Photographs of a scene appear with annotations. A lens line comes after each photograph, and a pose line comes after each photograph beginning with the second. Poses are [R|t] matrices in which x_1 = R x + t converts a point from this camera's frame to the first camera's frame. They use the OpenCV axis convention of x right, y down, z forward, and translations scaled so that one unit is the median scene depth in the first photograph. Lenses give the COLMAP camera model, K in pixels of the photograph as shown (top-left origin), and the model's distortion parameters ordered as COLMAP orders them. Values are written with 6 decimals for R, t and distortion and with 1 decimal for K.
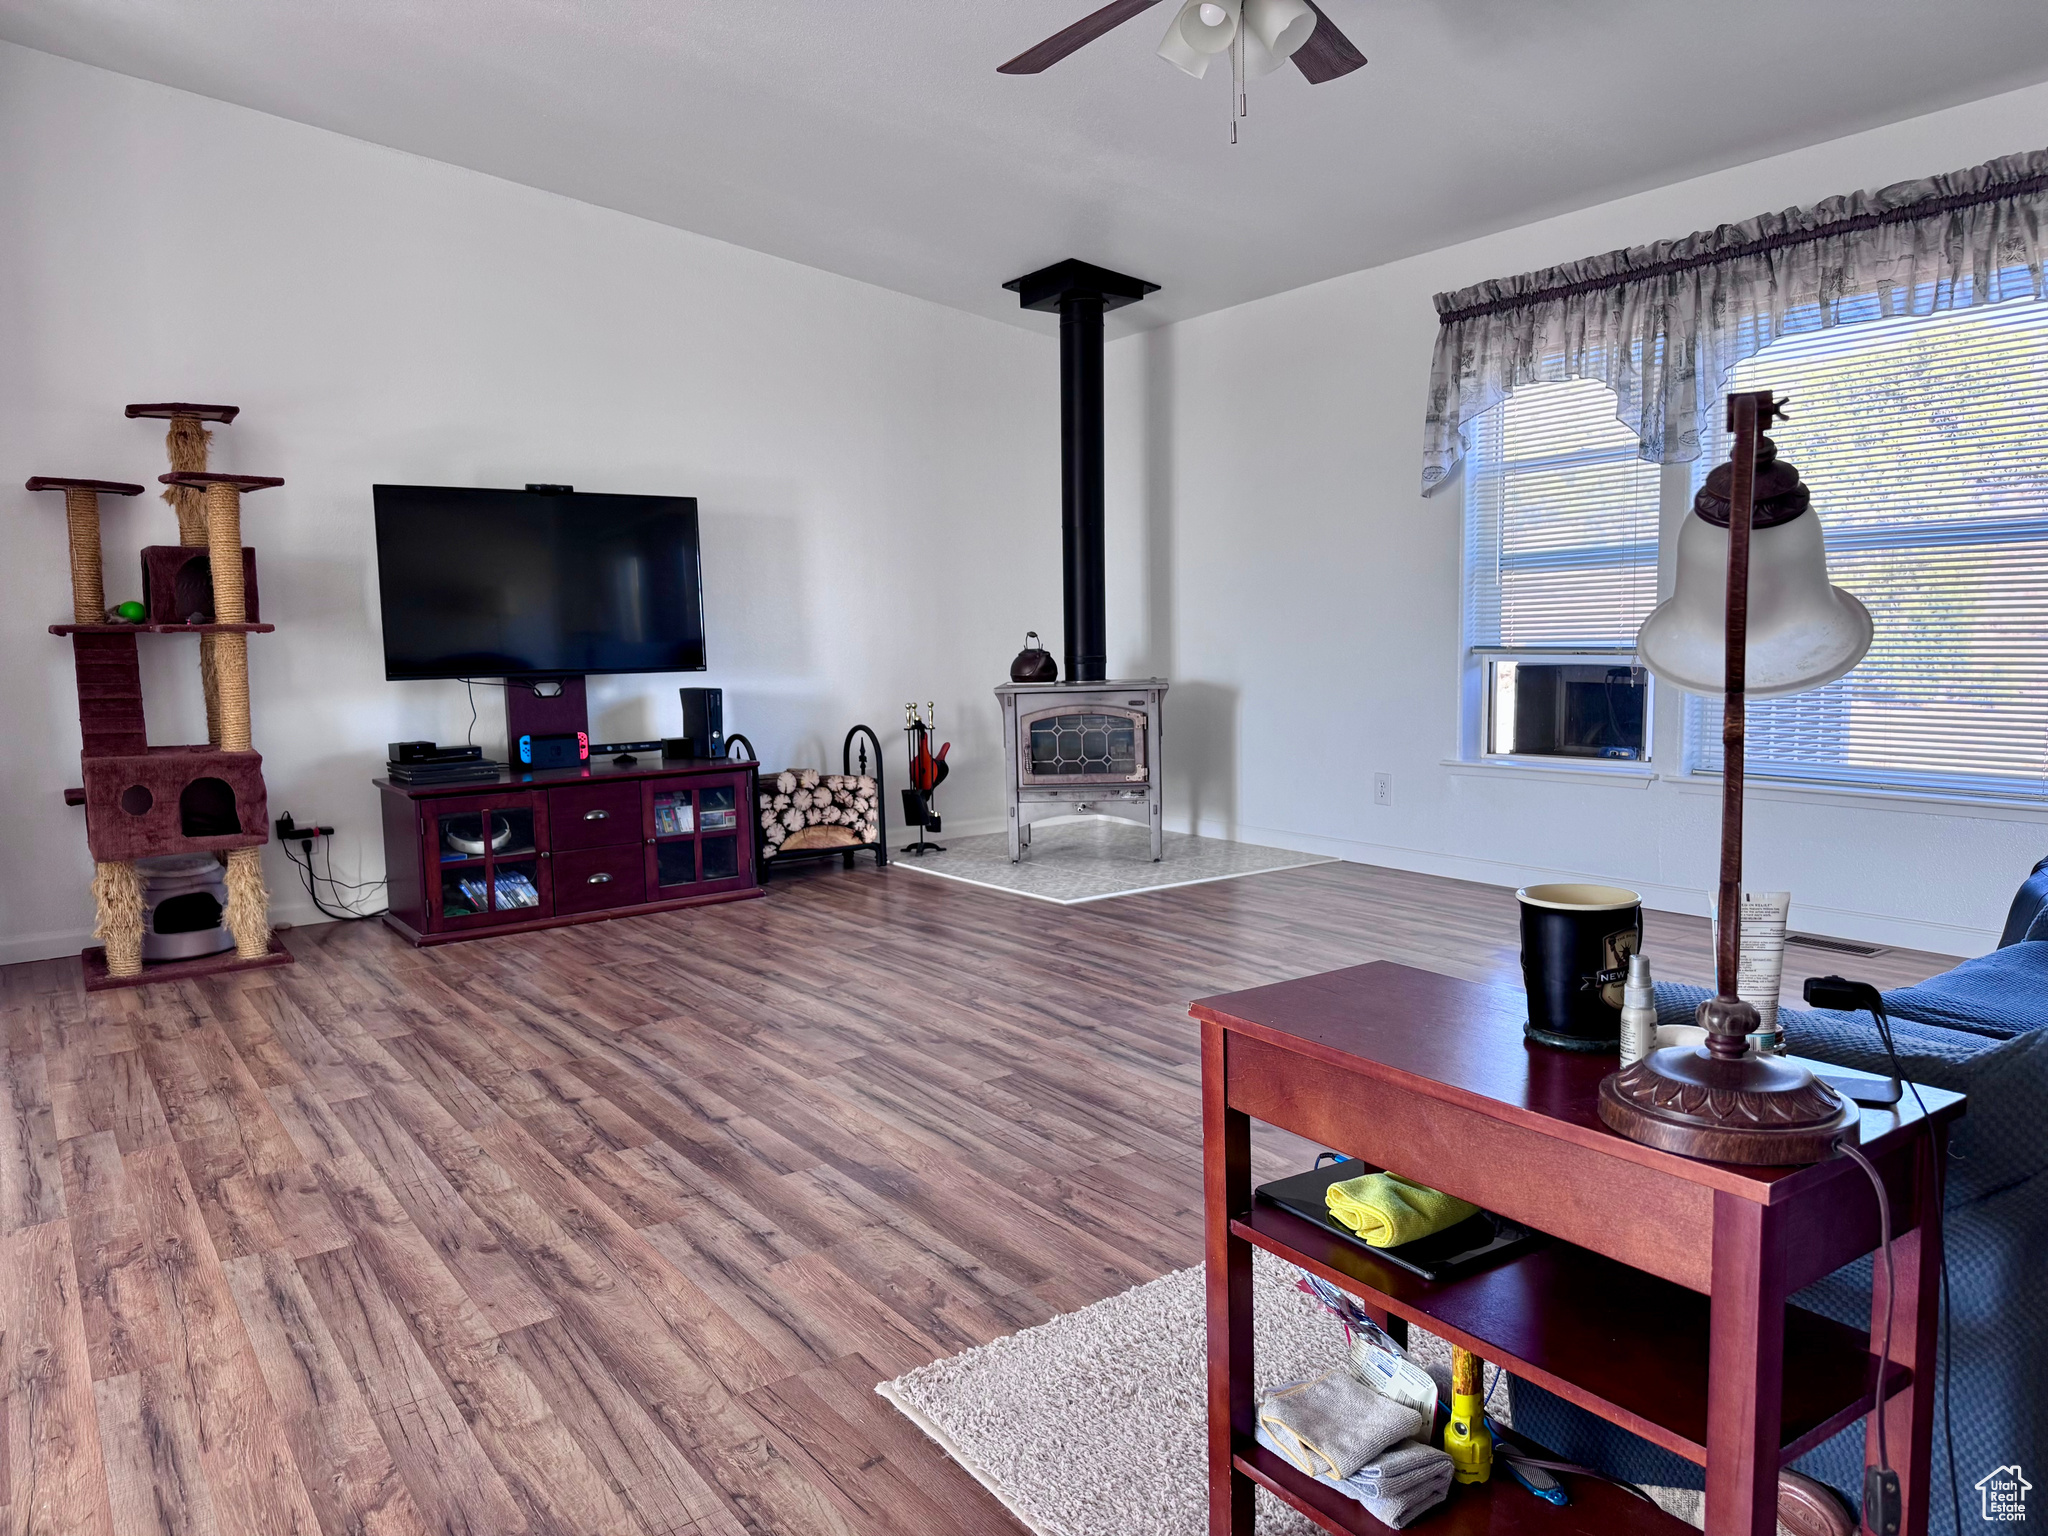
lens RADIAL K [[1439.7, 0, 1030.1], [0, 1439.7, 765.6], [0, 0, 1]] dist [0.039749, -0.049485]
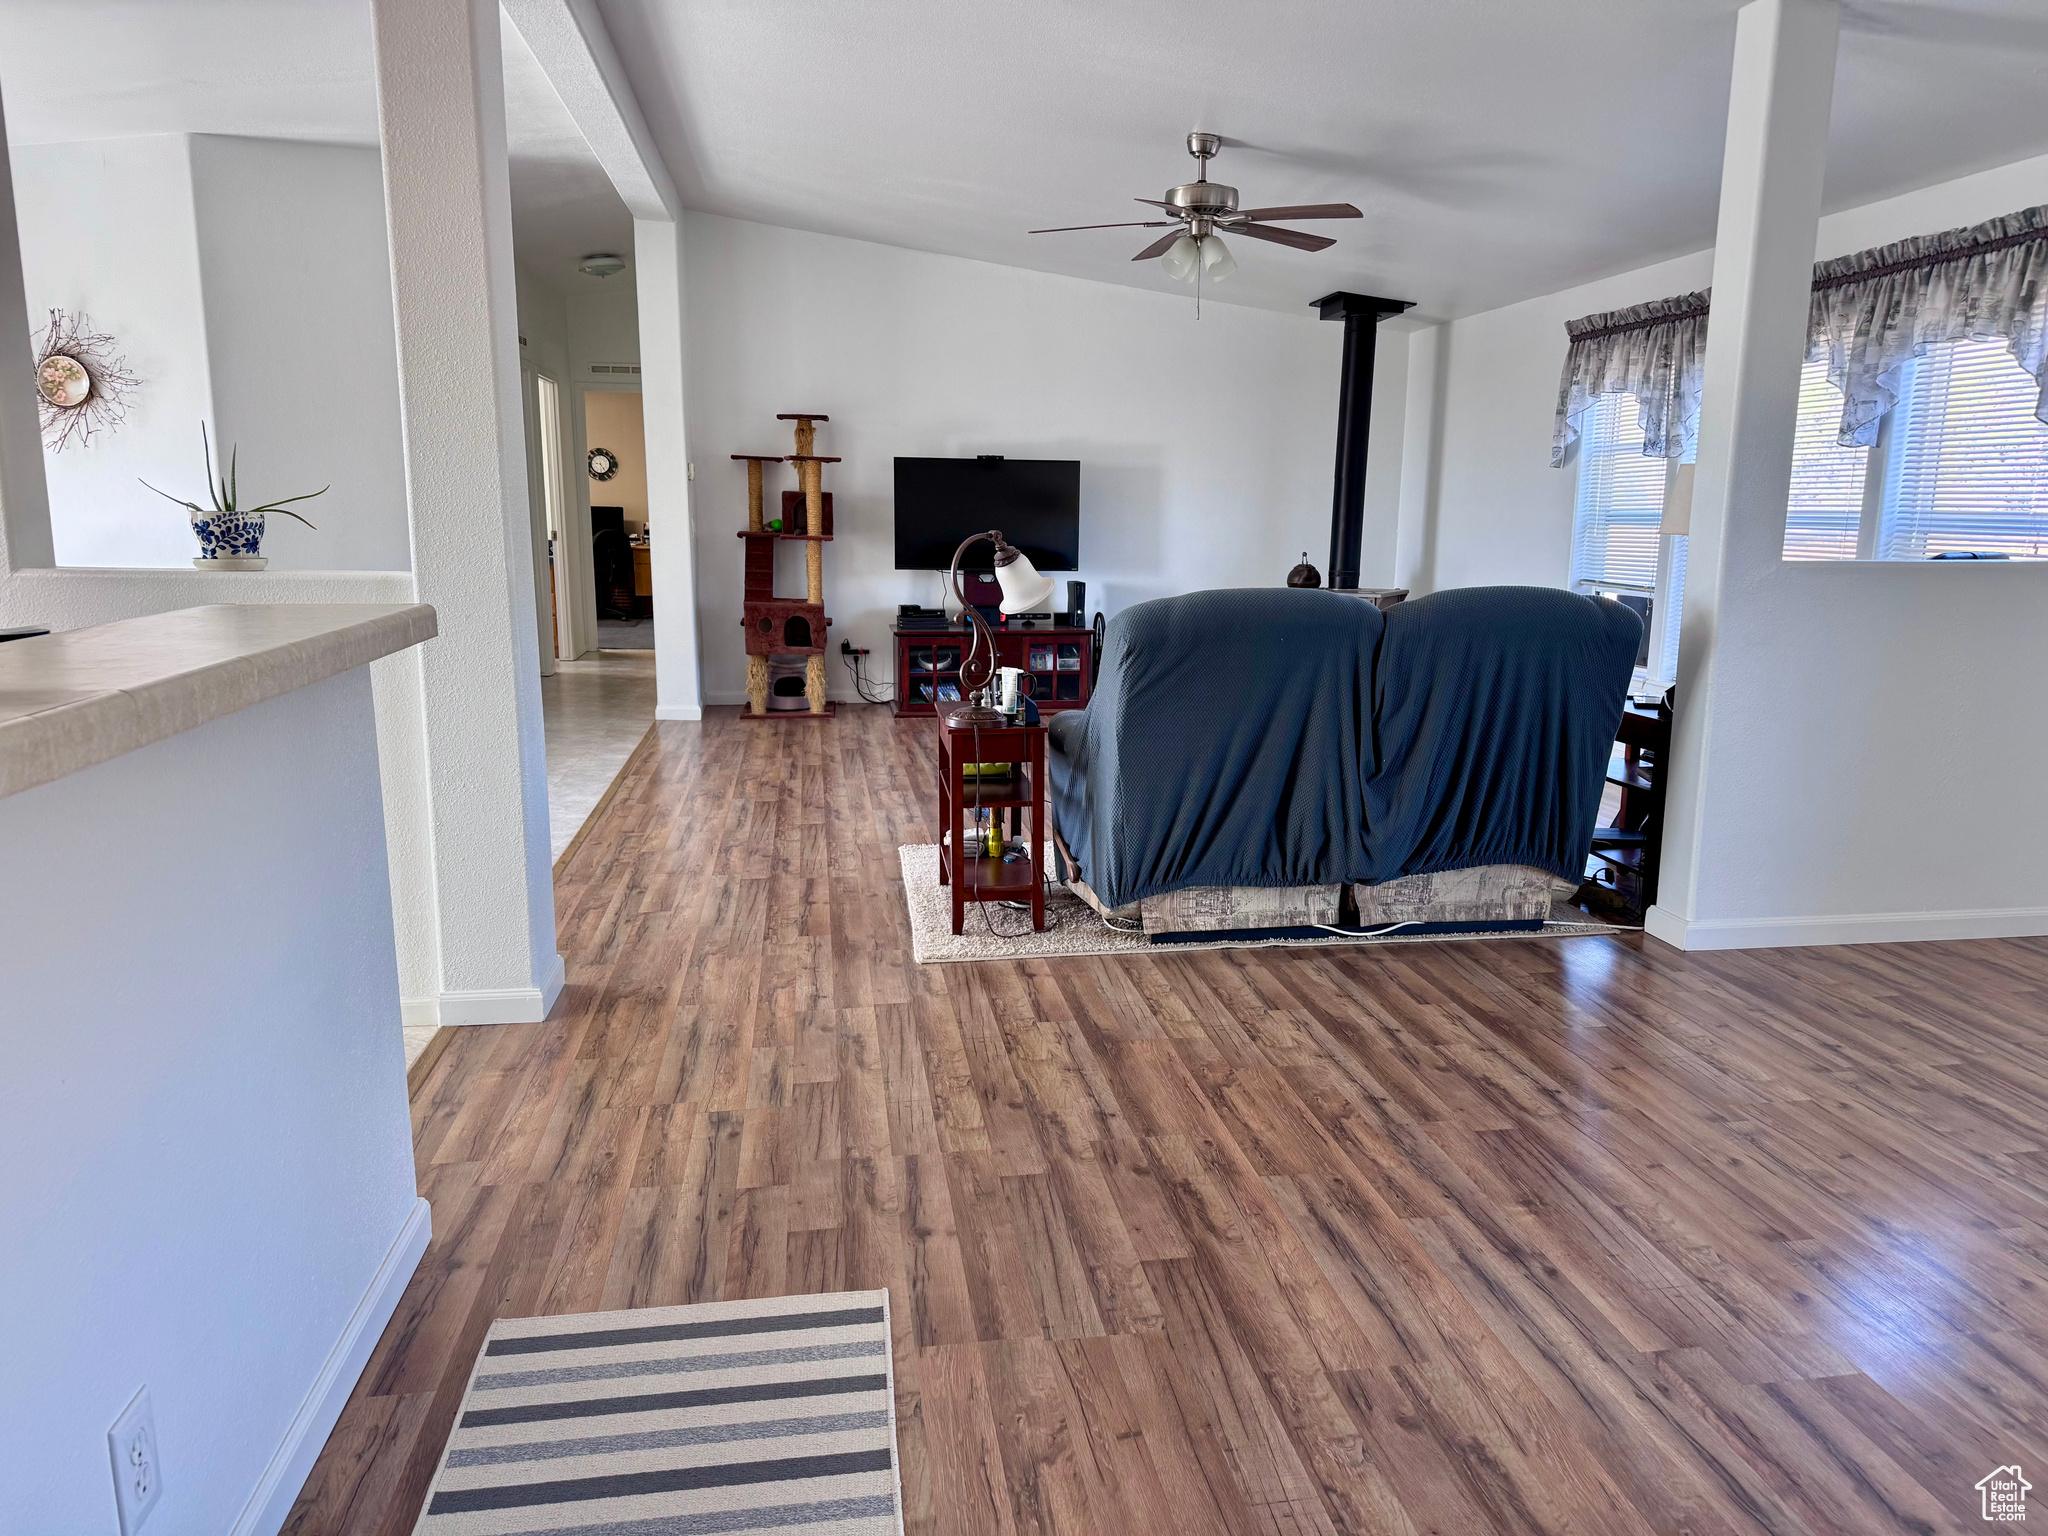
lens RADIAL K [[1421.8, 0, 1038.6], [0, 1421.8, 780.8], [0, 0, 1]] dist [0.134630, -0.193925]
pose [[0.893353, 0.116002, -0.434124, 0.557895], [-0.075139, 0.991065, 0.110199, -0.007929], [0.443029, -0.065827, 0.894087, -0.561279]]
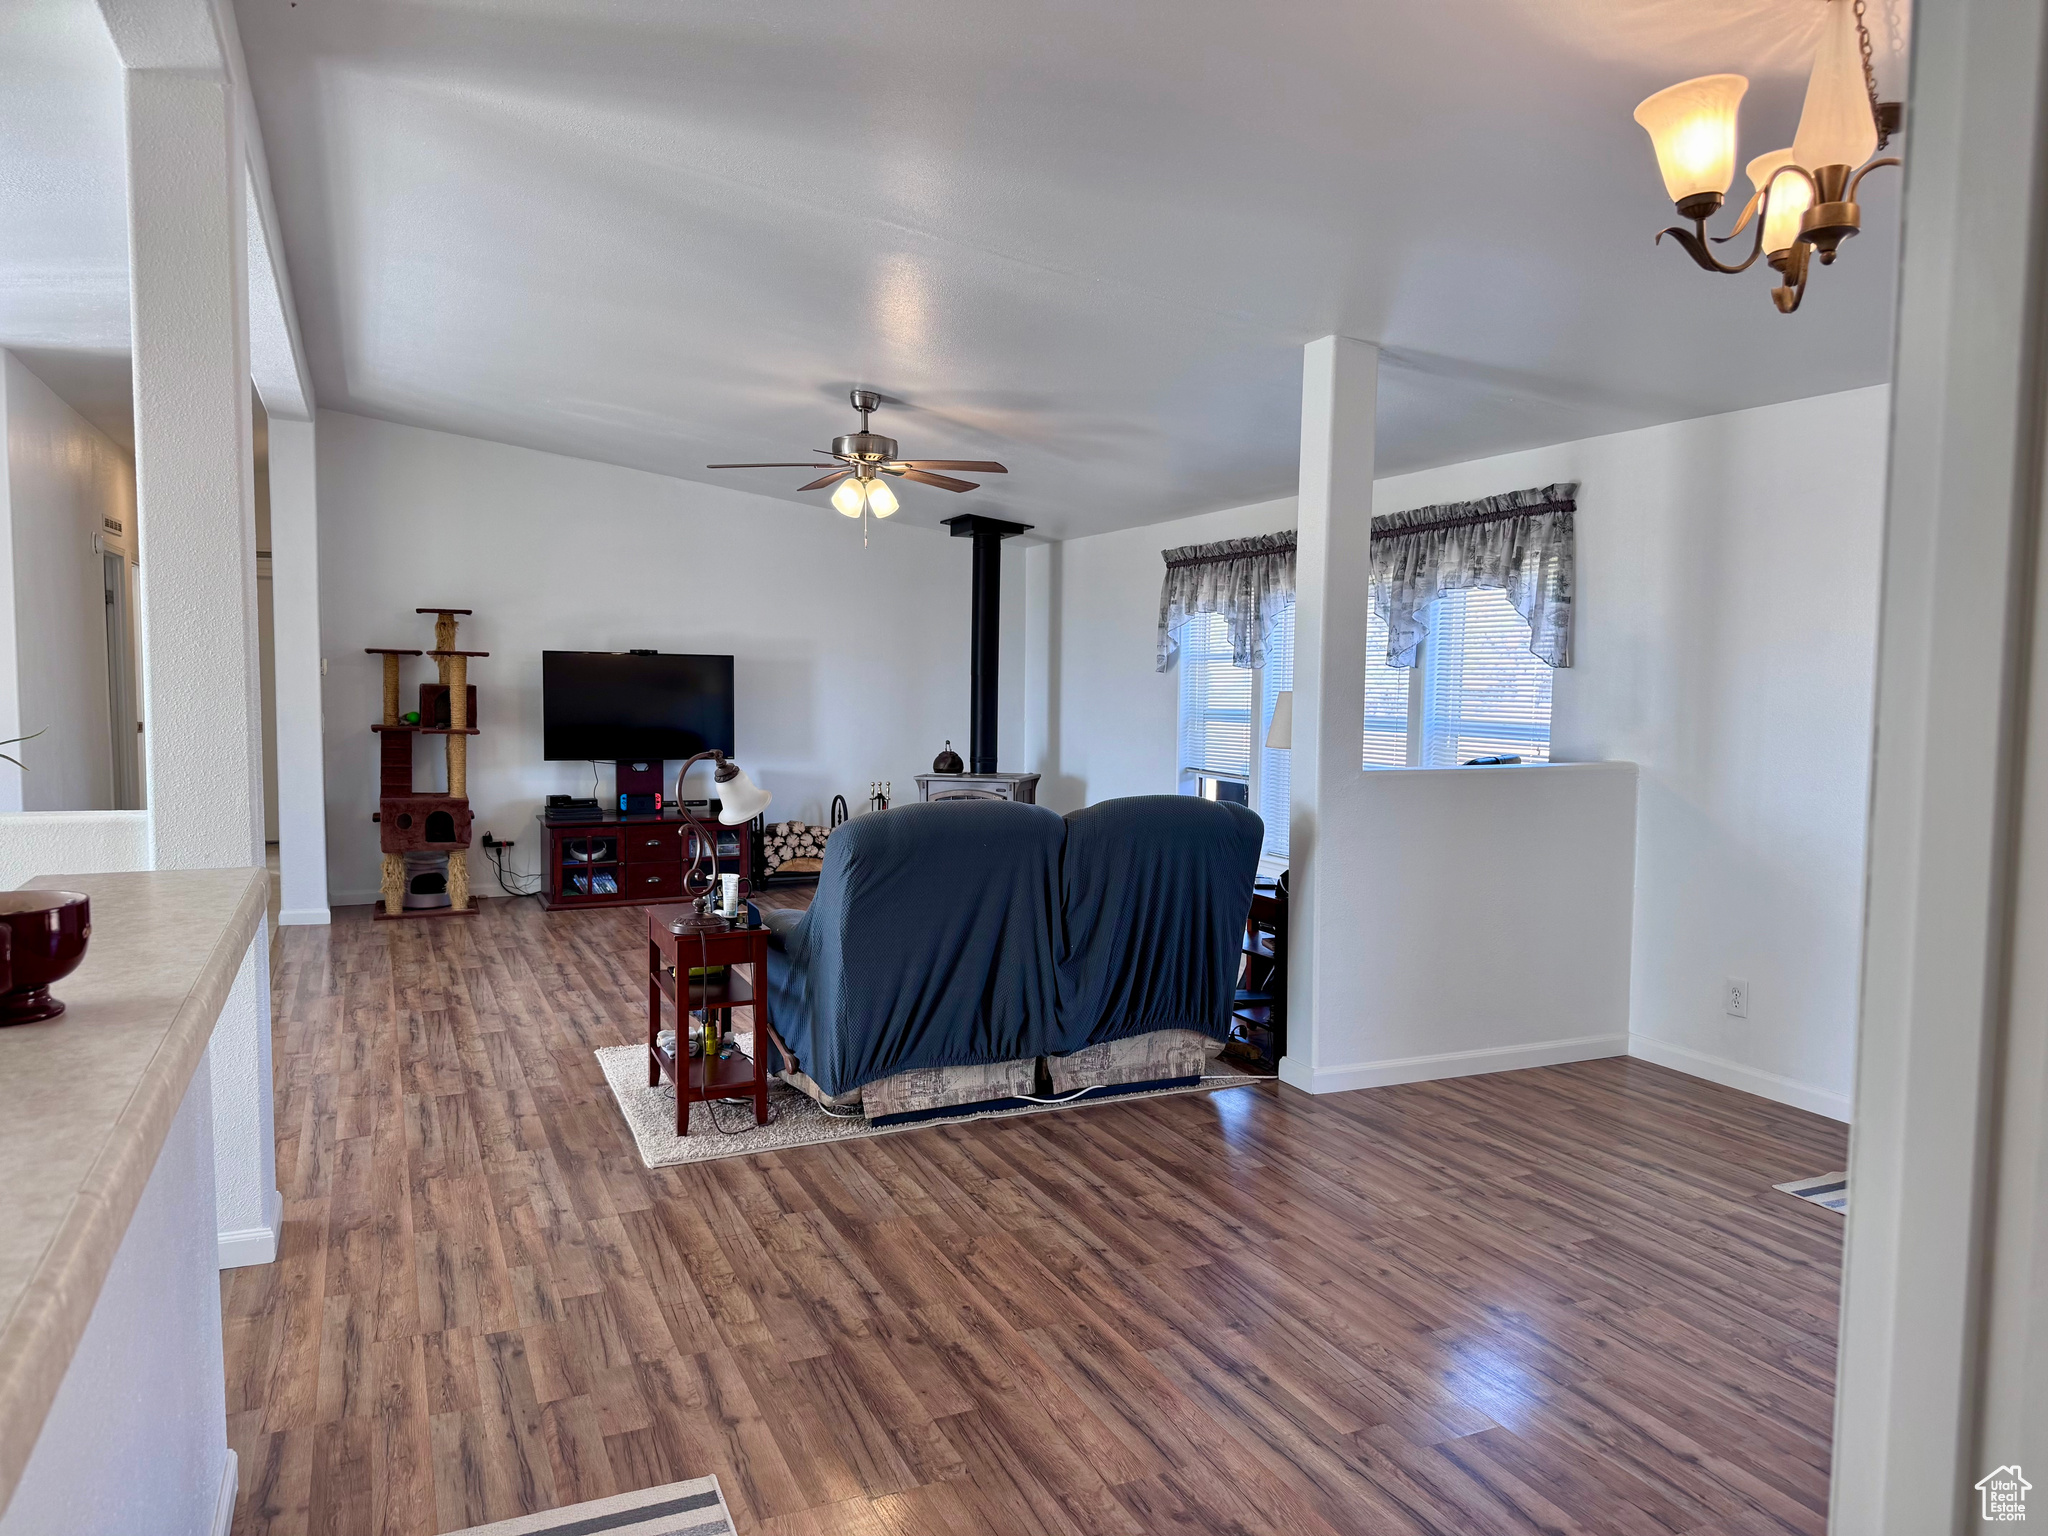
lens RADIAL K [[1428.0, 0, 1025.7], [0, 1428.0, 770.5], [0, 0, 1]] dist [0.172163, -0.325098]
pose [[0.979853, 0.047037, -0.194103, 0.524595], [-0.053041, 0.998258, -0.025853, -0.035042], [0.192548, 0.035627, 0.980640, -0.685571]]
